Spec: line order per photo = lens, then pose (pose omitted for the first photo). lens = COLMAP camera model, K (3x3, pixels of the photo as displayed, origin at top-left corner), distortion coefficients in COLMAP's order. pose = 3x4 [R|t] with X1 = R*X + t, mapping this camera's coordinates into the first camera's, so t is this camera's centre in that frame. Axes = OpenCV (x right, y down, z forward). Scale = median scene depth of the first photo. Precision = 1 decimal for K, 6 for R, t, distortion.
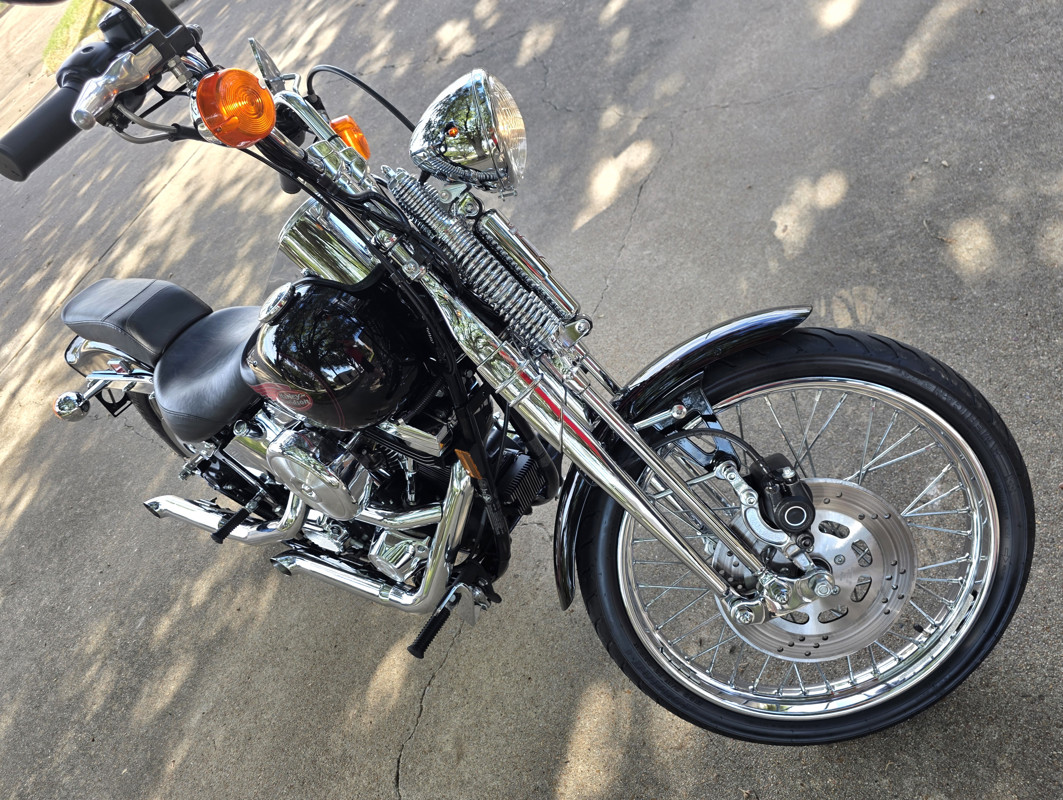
lens RADIAL K [[753.3, 0, 554.9], [0, 753.3, 401.0], [0, 0, 1]] dist [0.044059, -0.040943]
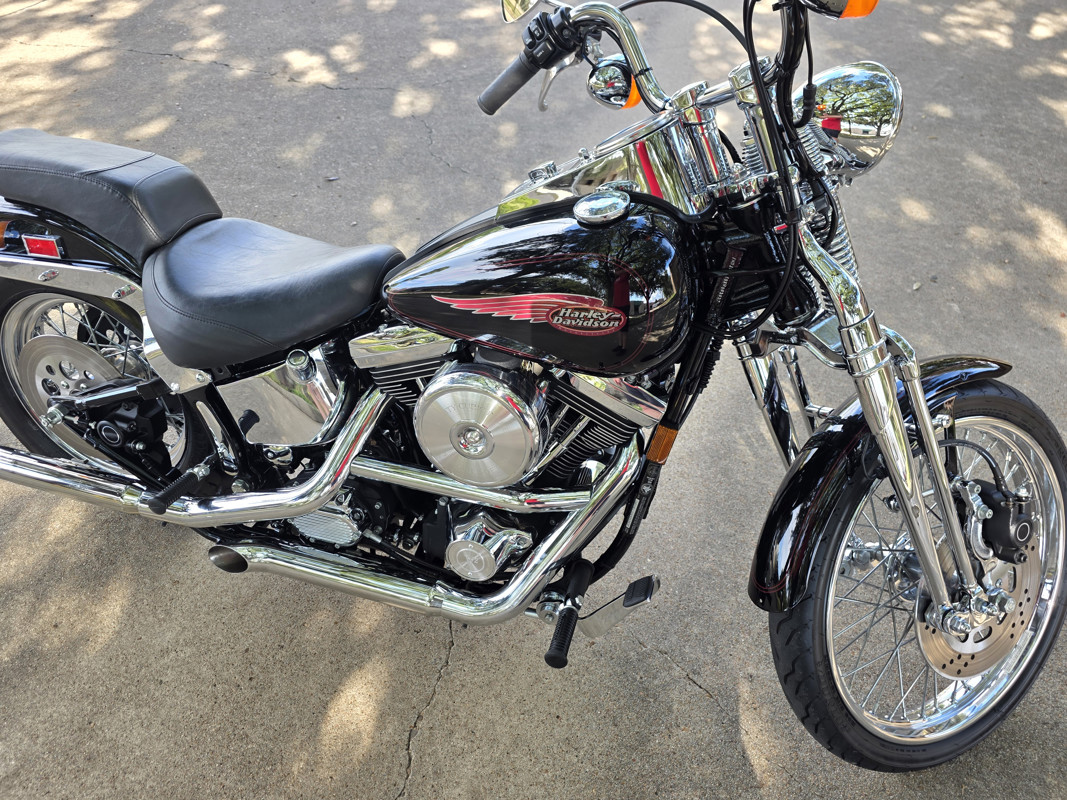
lens RADIAL K [[715.4, 0, 518.3], [0, 715.4, 397.0], [0, 0, 1]] dist [0.033077, -0.027067]
pose [[0.863765, 0.232445, 0.447078, -0.474662], [-0.157367, 0.967306, -0.198886, 0.163662], [-0.478691, 0.101435, 0.872104, 0.236139]]
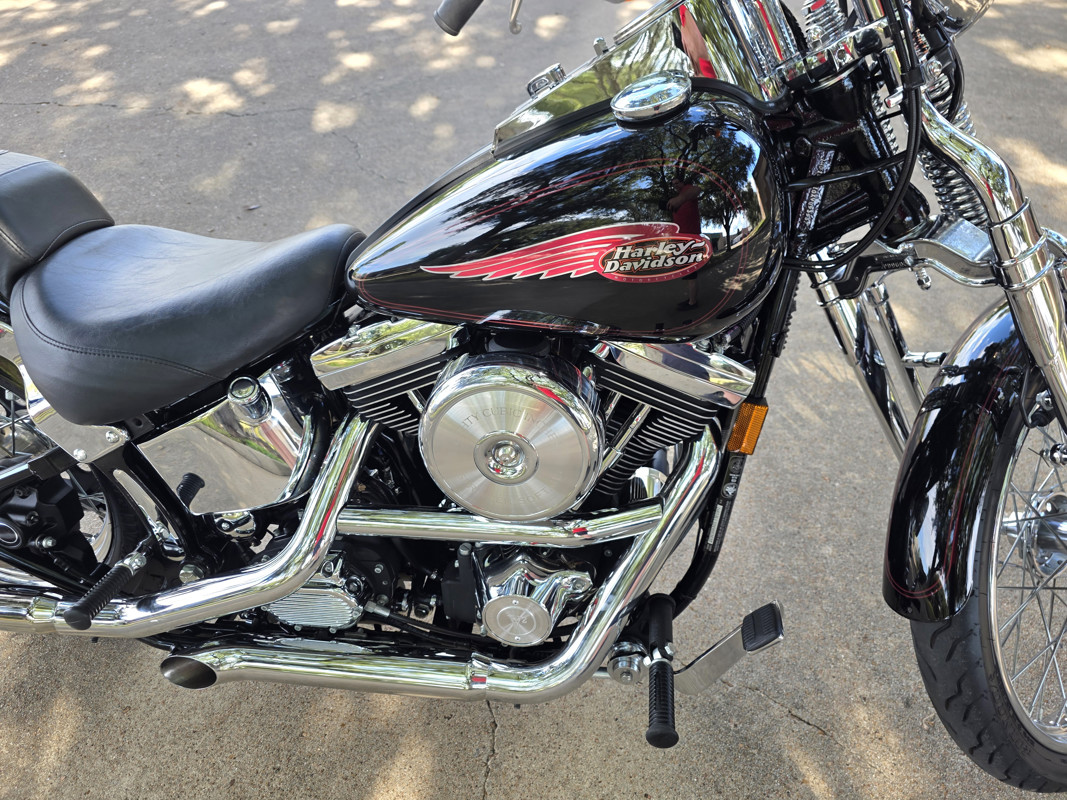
lens RADIAL K [[717.2, 0, 530.3], [0, 717.2, 421.4], [0, 0, 1]] dist [0.028386, -0.027063]
pose [[0.852039, 0.108299, 0.512153, -0.445065], [0.005959, 0.976295, -0.216360, 0.157920], [-0.523444, 0.187399, 0.831197, 0.401082]]
